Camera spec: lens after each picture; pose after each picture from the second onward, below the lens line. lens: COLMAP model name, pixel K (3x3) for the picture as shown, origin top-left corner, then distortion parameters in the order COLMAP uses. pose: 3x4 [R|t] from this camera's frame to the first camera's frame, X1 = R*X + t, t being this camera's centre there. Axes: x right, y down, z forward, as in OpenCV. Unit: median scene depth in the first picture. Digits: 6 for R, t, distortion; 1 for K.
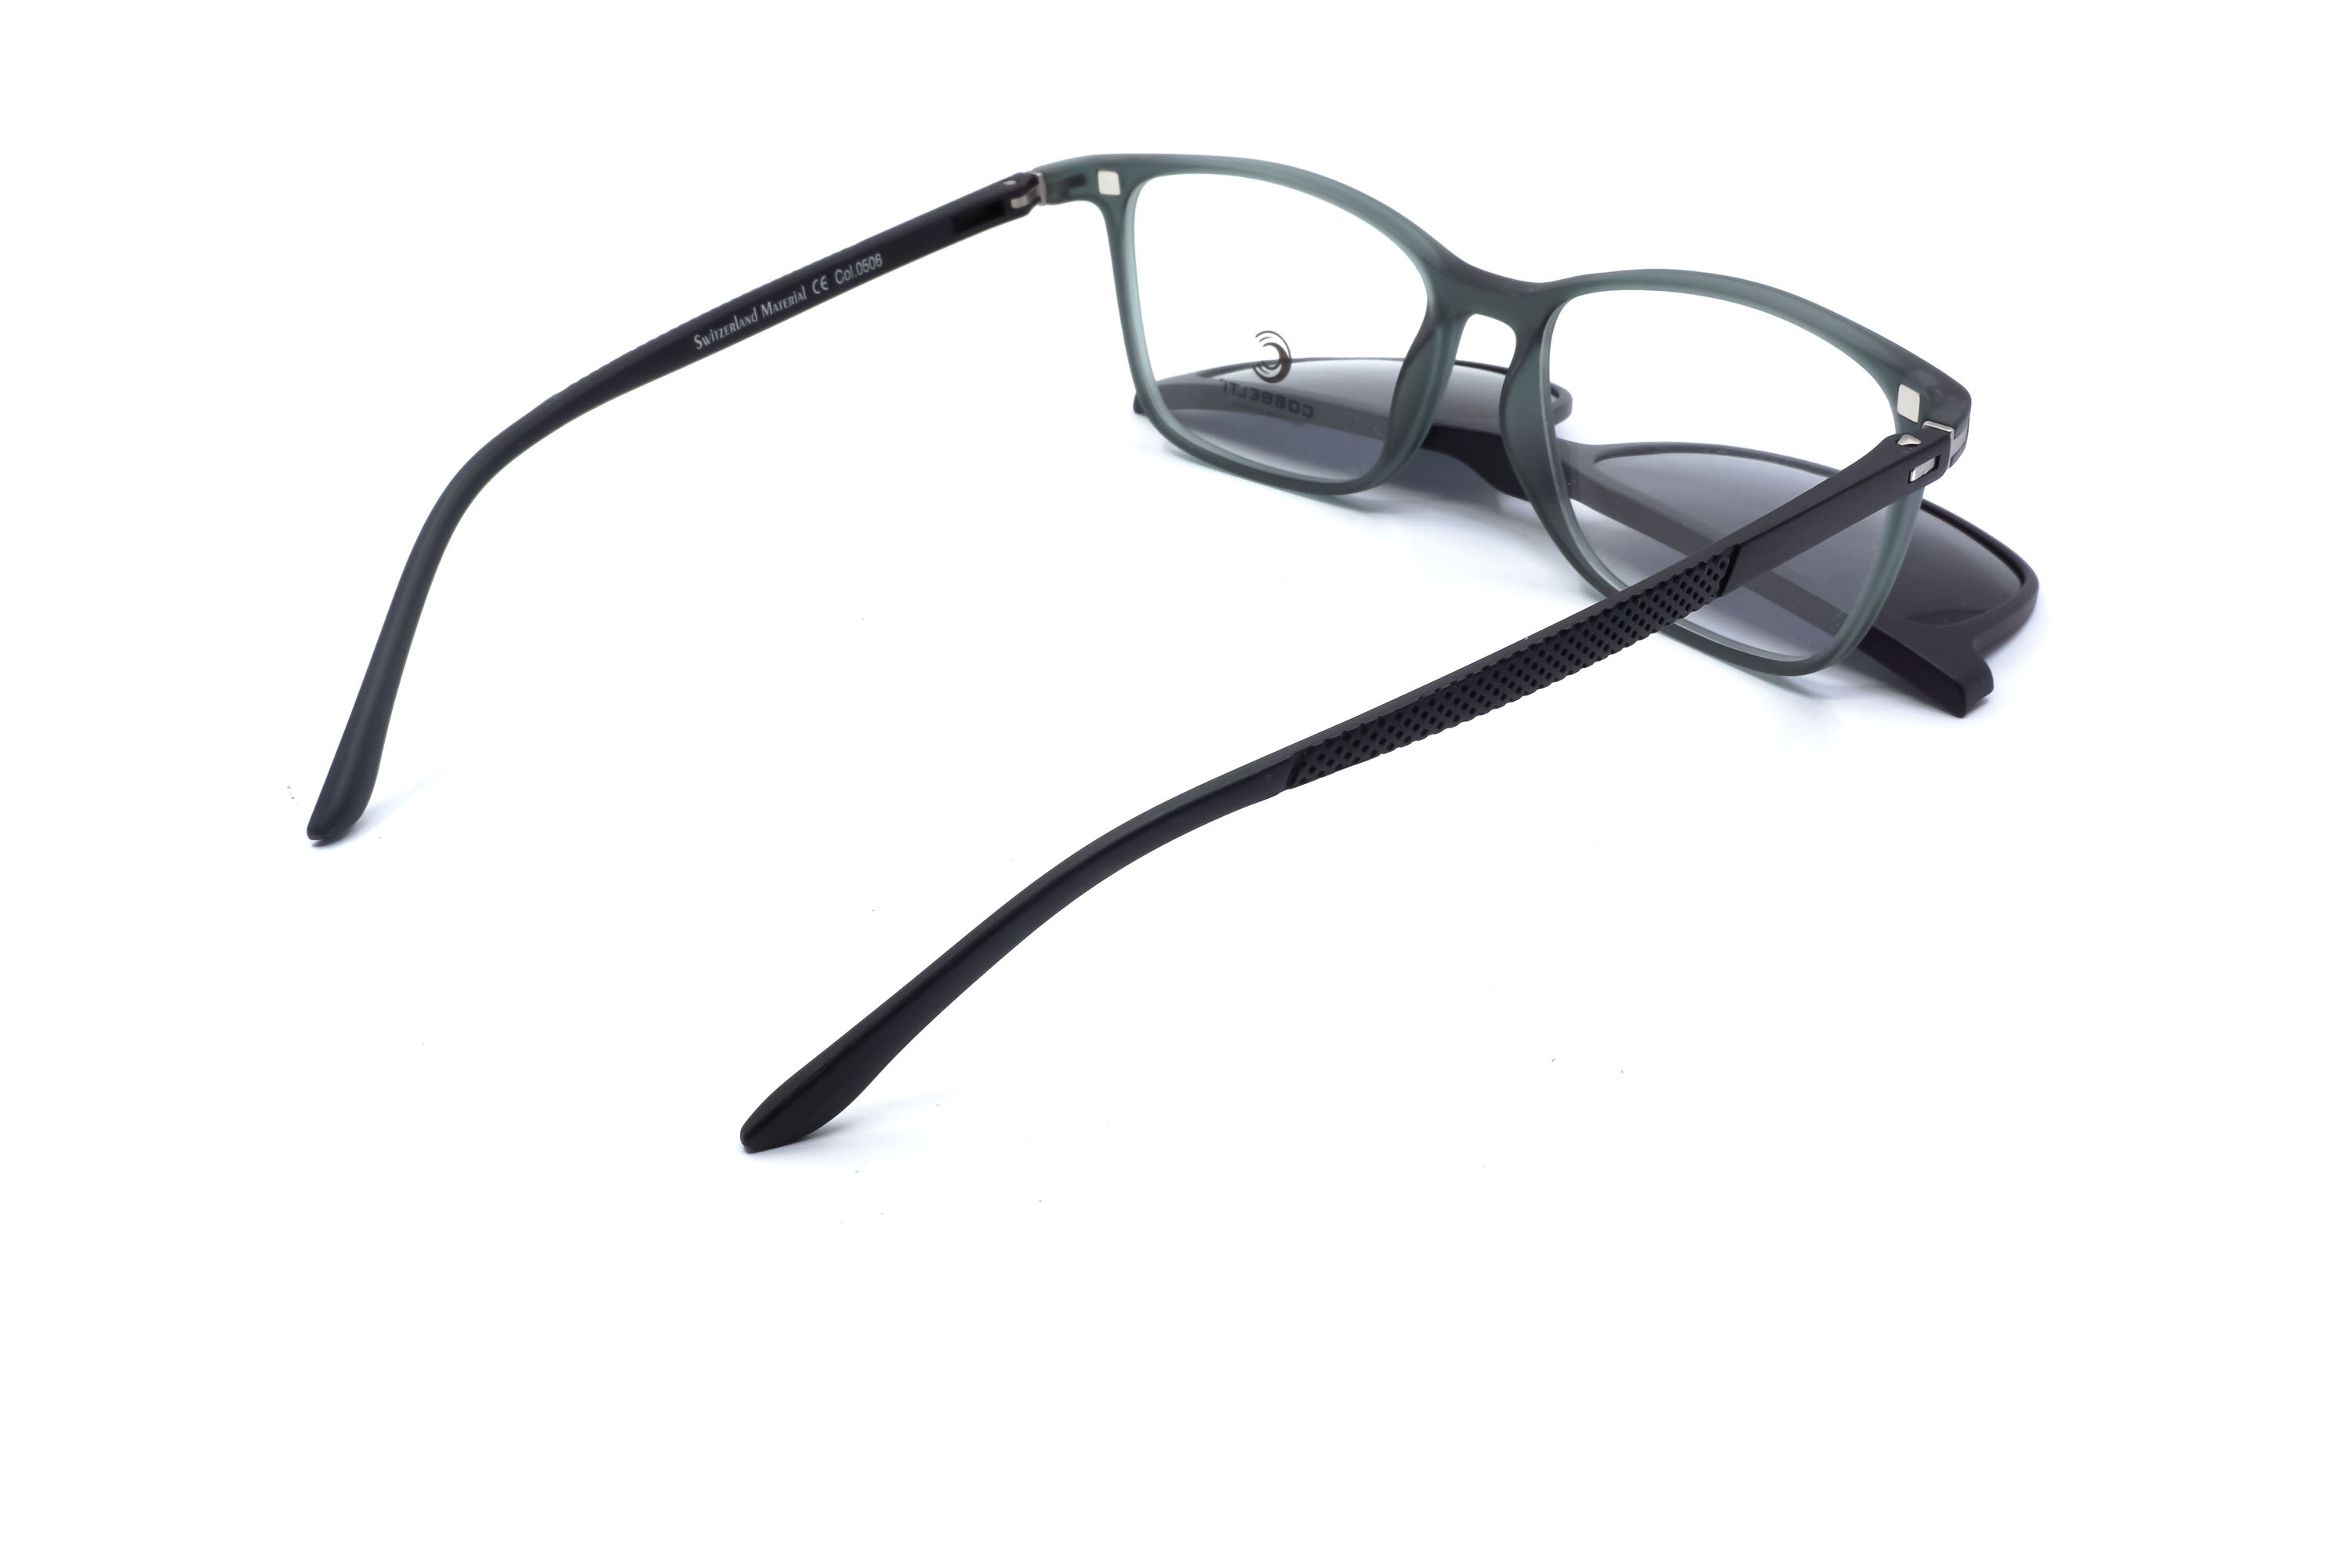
lens RADIAL K [[2313.5, 0, 1176.0], [0, 2313.5, 784.0], [0, 0, 1]] dist [-0.015666, -0.007317]
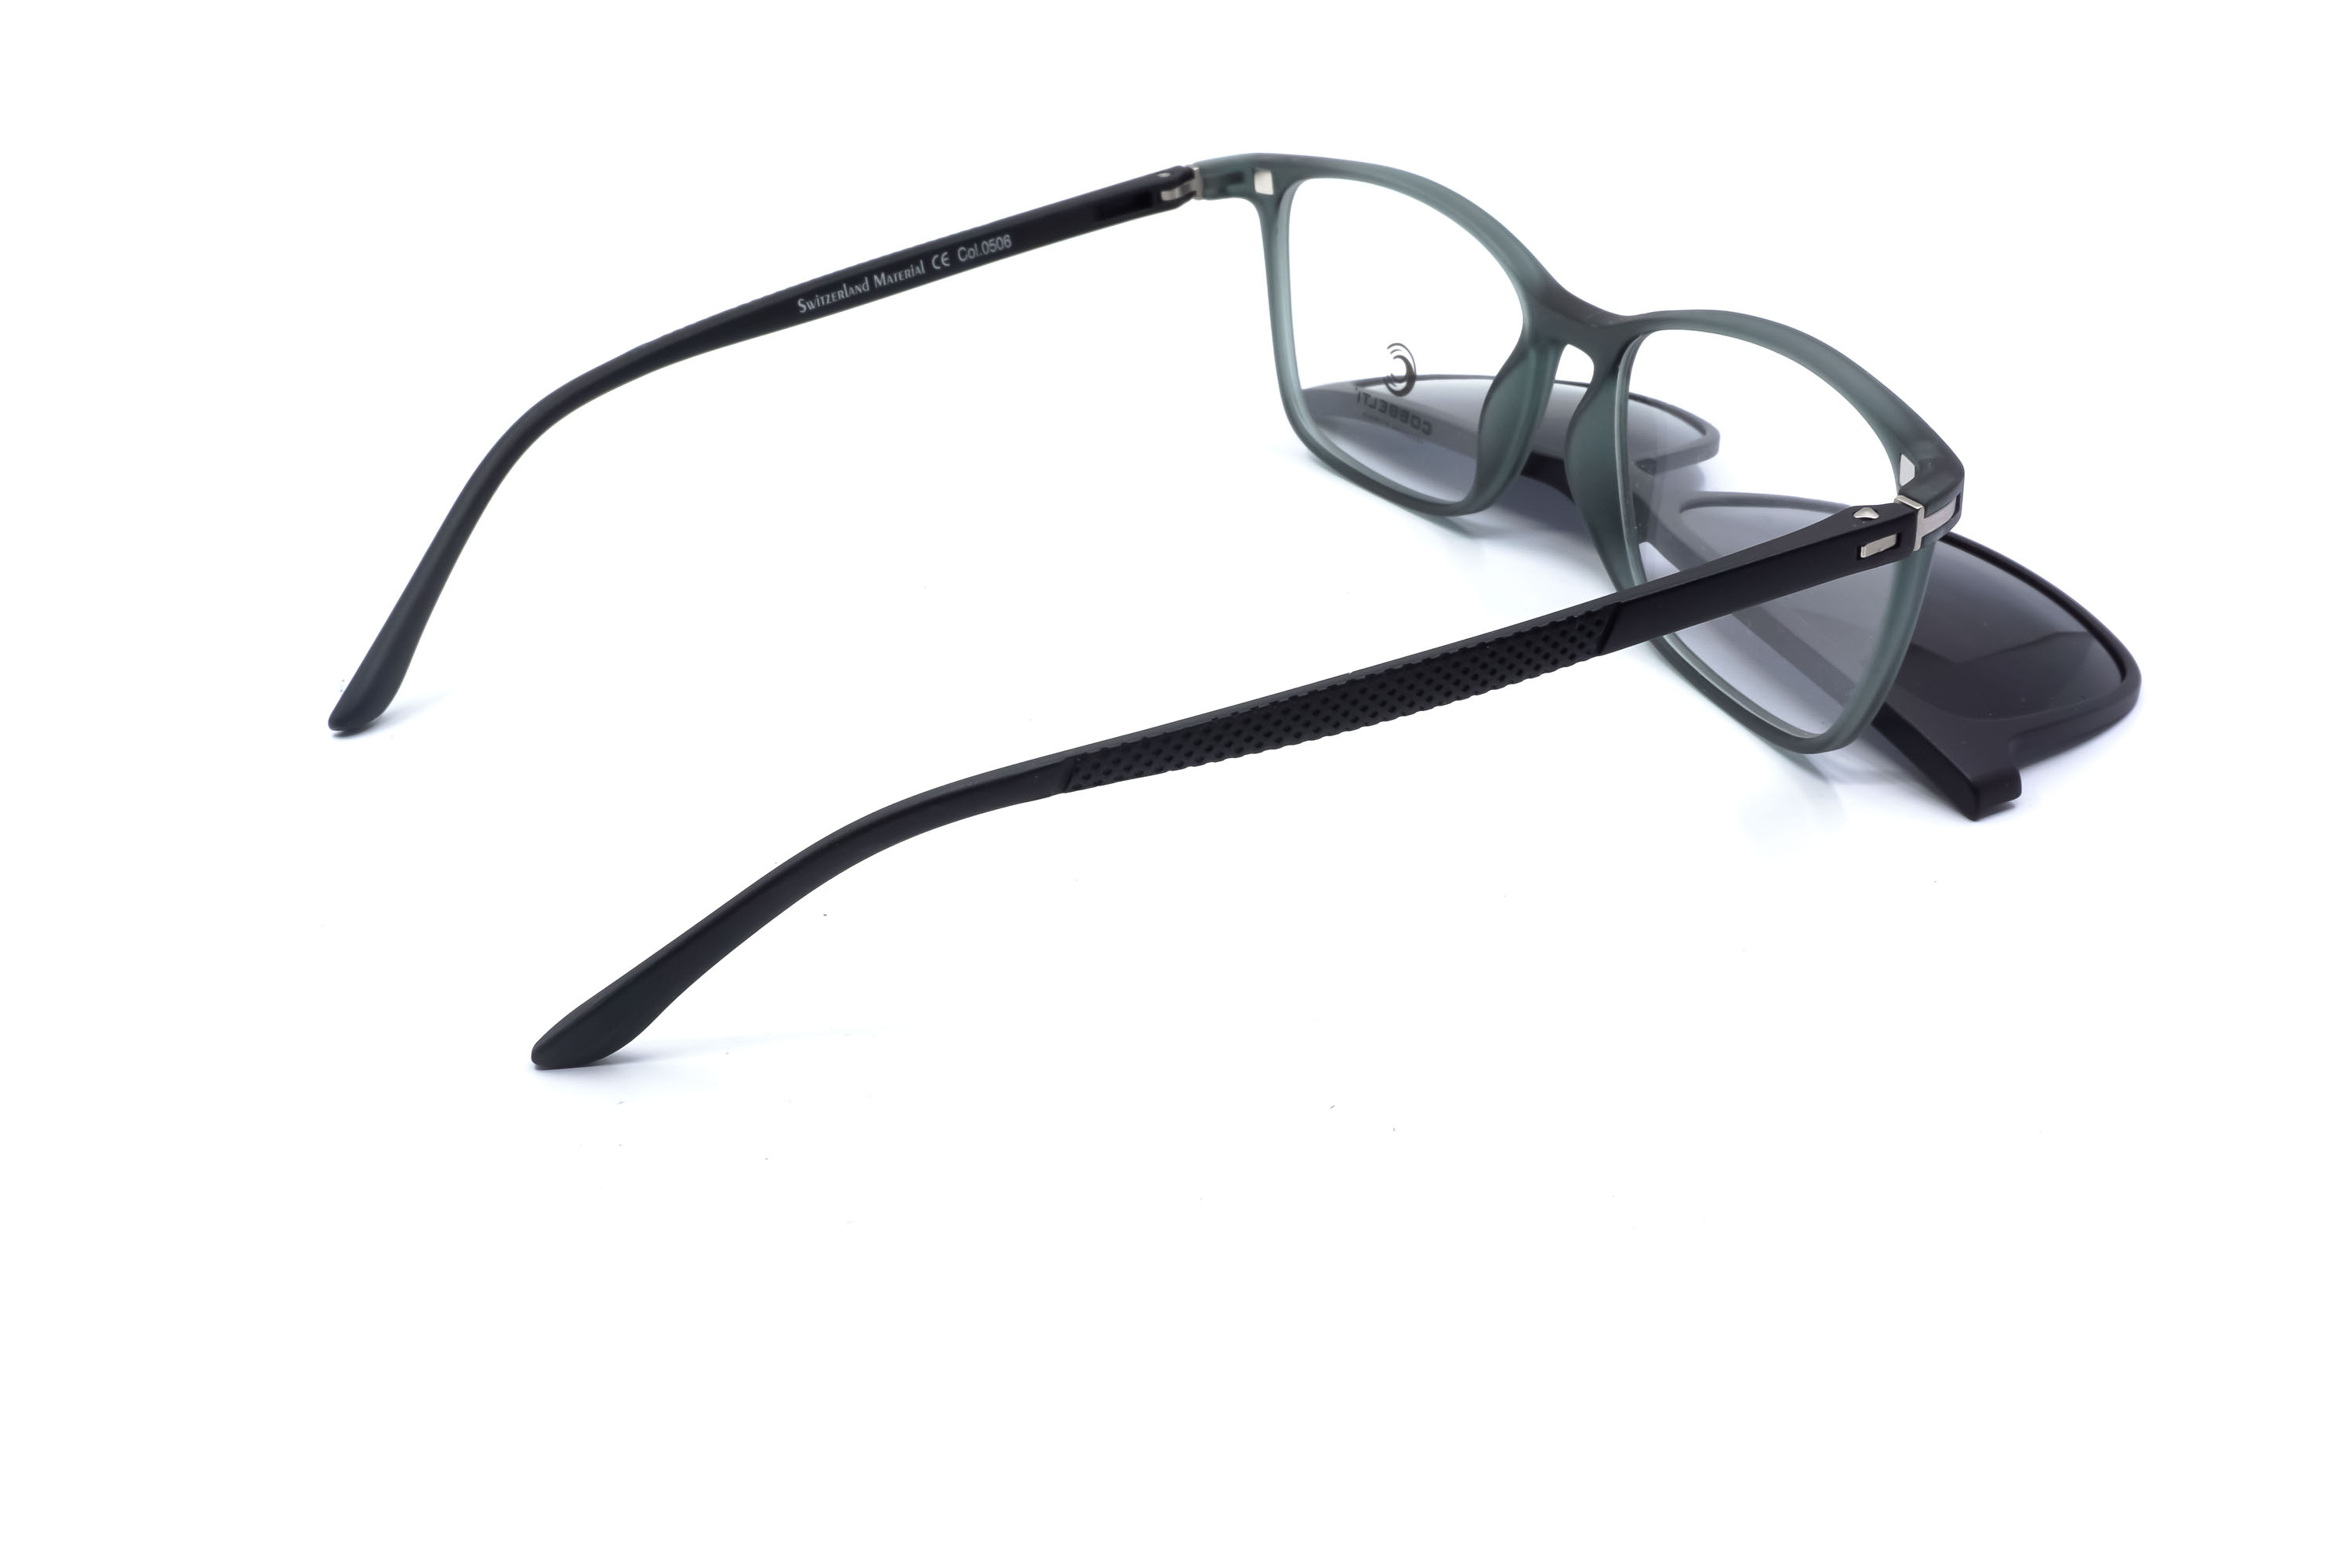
lens RADIAL K [[2306.3, 0, 1176.0], [0, 2306.3, 784.0], [0, 0, 1]] dist [-0.004507, -0.006079]
pose [[0.965724, 0.128003, -0.225815, 0.207620], [-0.126949, 0.991723, 0.019247, -0.017660], [0.226409, 0.010080, 0.973980, 0.024919]]
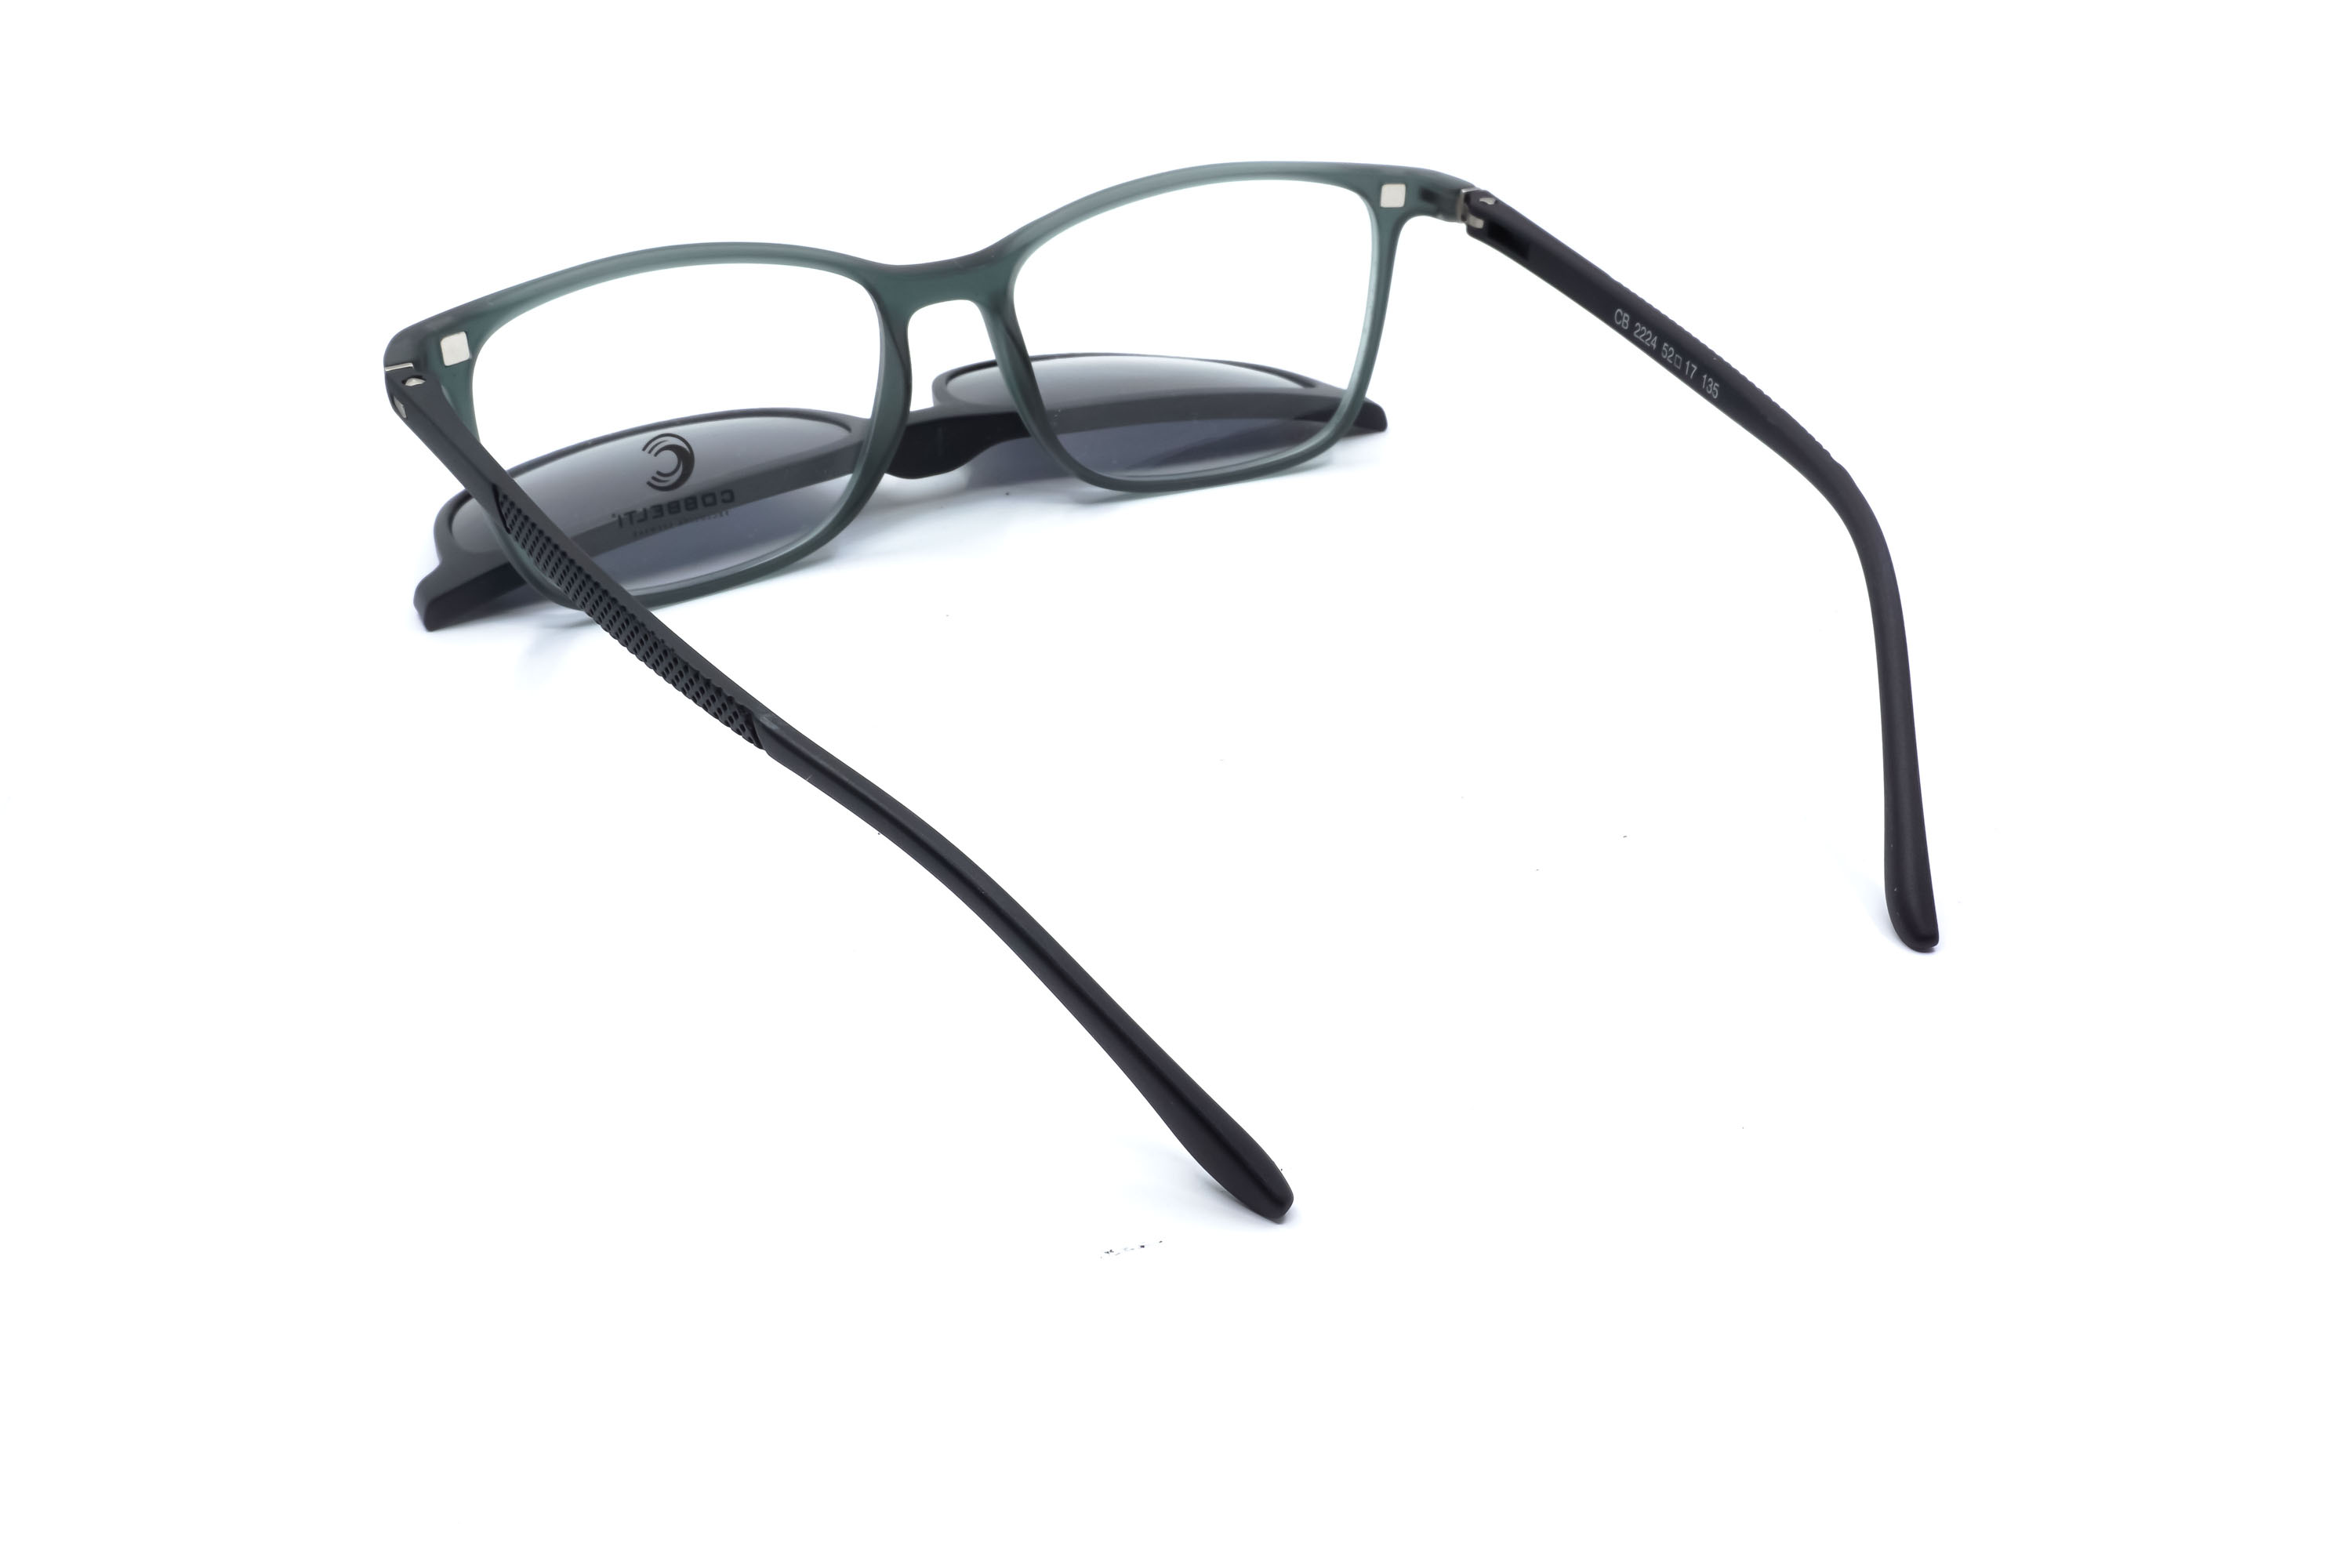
lens RADIAL K [[2313.5, 0, 1176.0], [0, 2313.5, 784.0], [0, 0, 1]] dist [-0.015666, -0.007317]
pose [[0.246415, -0.464586, 0.850553, -0.785355], [0.477430, 0.821929, 0.310634, -0.285789], [-0.843410, 0.329535, 0.424343, 0.528764]]
